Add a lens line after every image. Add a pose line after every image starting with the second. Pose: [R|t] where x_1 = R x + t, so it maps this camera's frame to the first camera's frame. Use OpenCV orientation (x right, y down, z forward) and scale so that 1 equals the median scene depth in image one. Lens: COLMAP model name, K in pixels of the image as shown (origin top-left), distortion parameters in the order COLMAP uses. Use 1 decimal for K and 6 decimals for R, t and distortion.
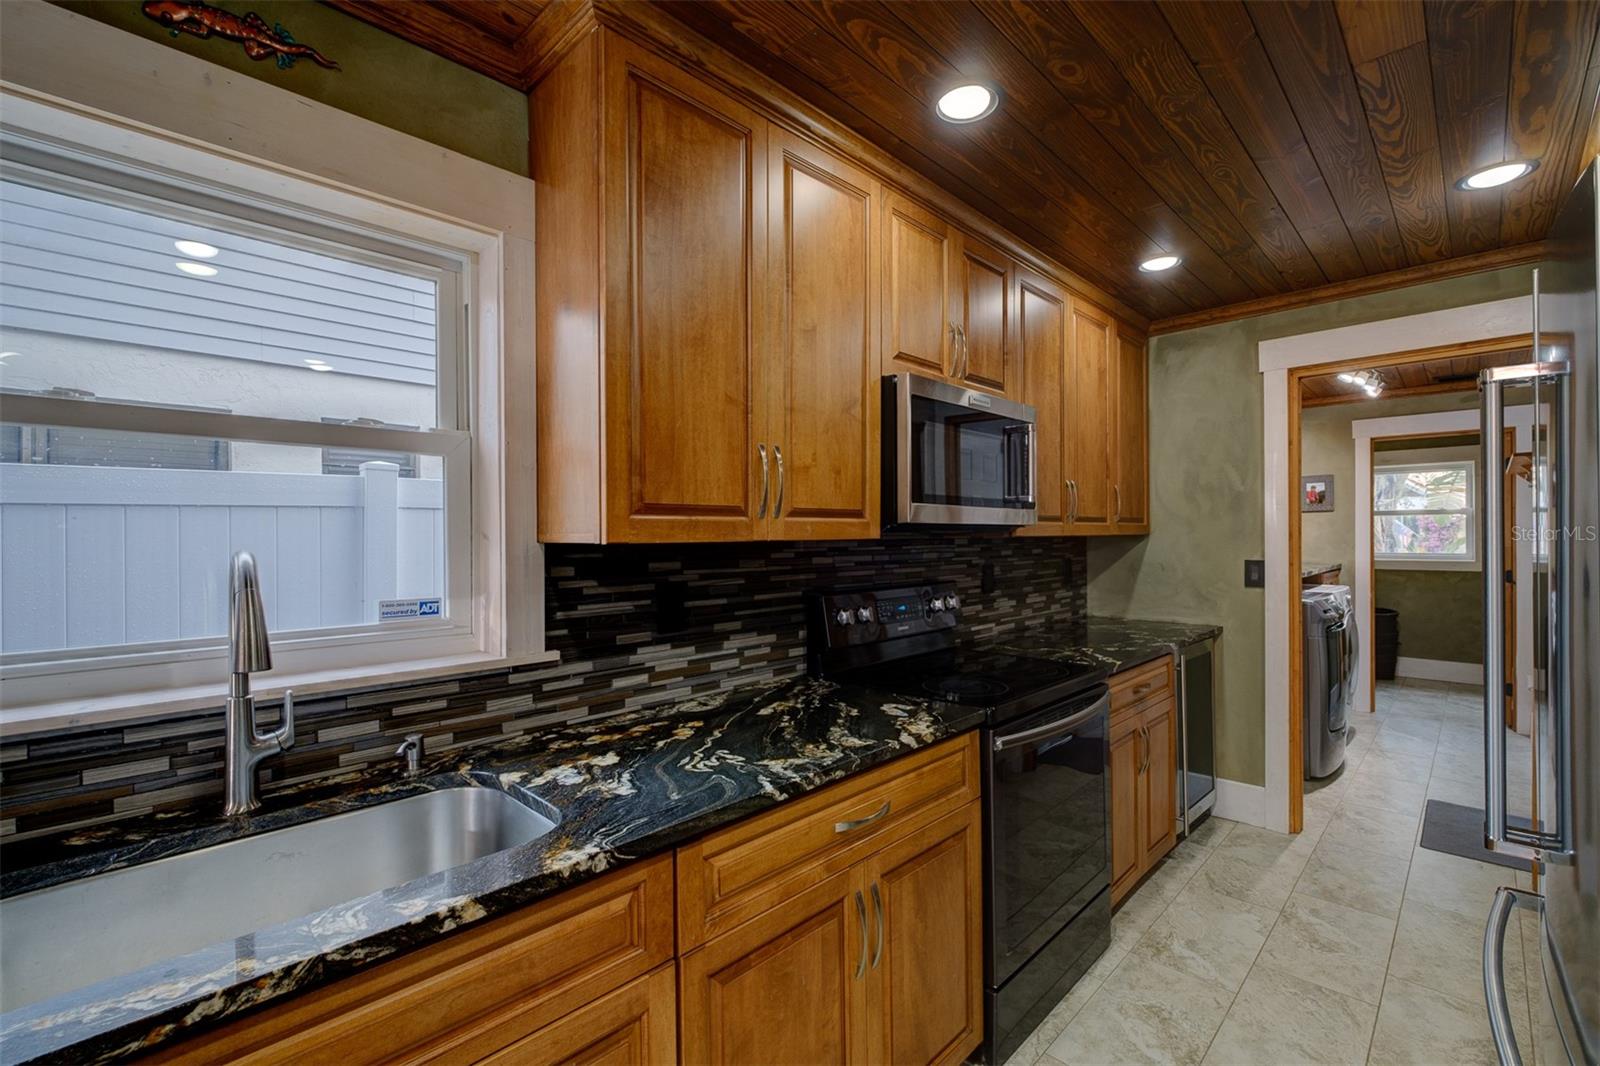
lens RADIAL K [[689.8, 0, 805.8], [0, 689.8, 536.9], [0, 0, 1]] dist [-0.002155, -0.000551]
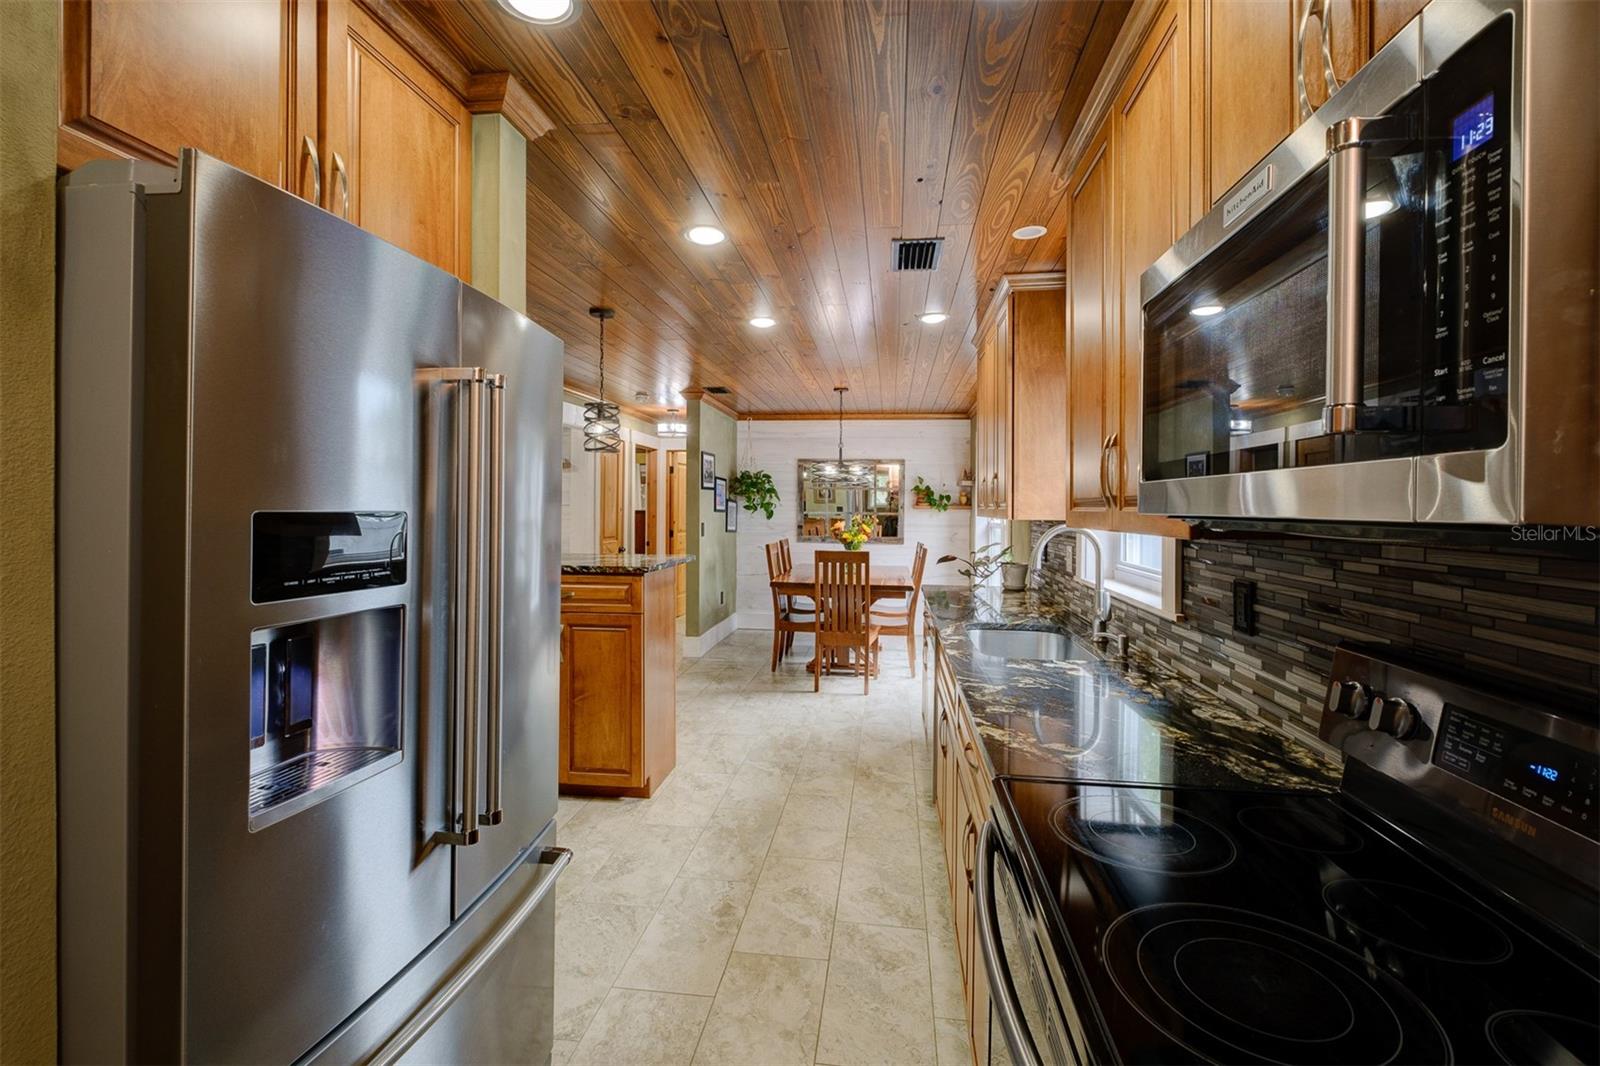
lens RADIAL K [[700.8, 0, 801.3], [0, 700.8, 503.6], [0, 0, 1]] dist [-0.000004, -0.000158]
pose [[-0.796946, 0.000938, -0.604050, 0.513785], [-0.001530, 0.999992, 0.003572, -0.021063], [0.604049, 0.003771, -0.796938, 0.866095]]
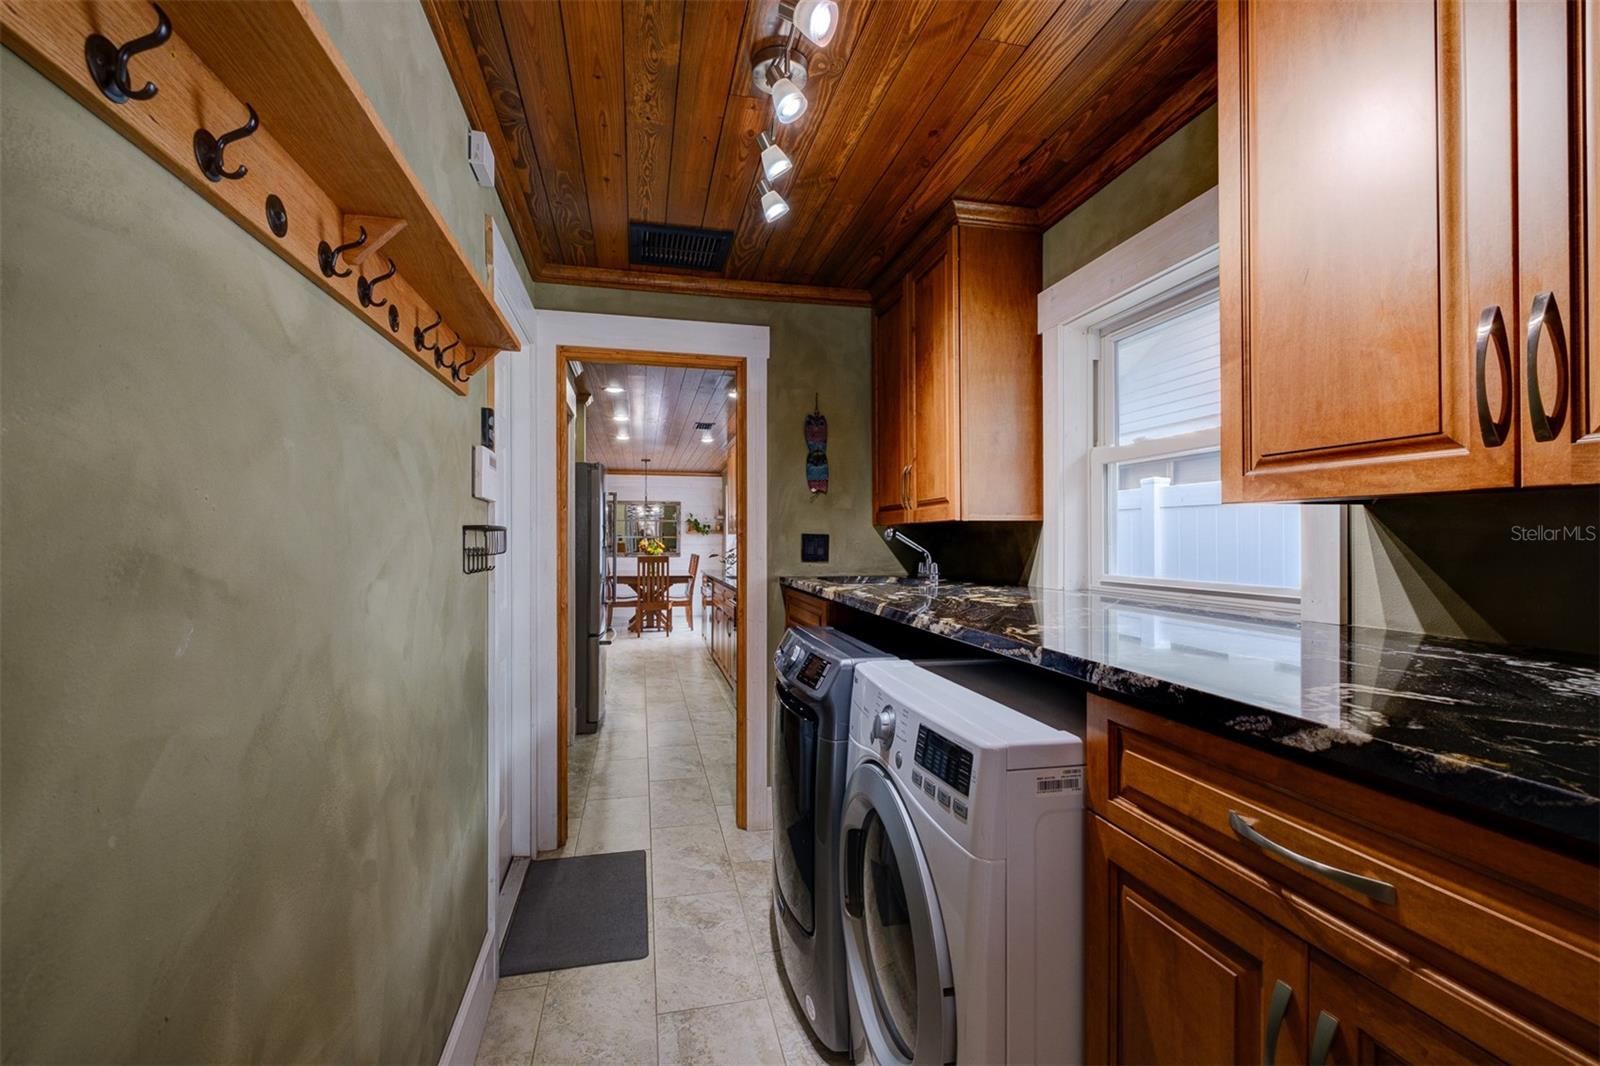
lens RADIAL K [[687.5, 0, 805.6], [0, 687.5, 534.2], [0, 0, 1]] dist [0.003601, -0.004955]
pose [[-0.529441, 0.004563, -0.848334, 1.609057], [0.005929, 0.999981, 0.001678, 0.005928], [0.848326, -0.004141, -0.529458, 1.721563]]
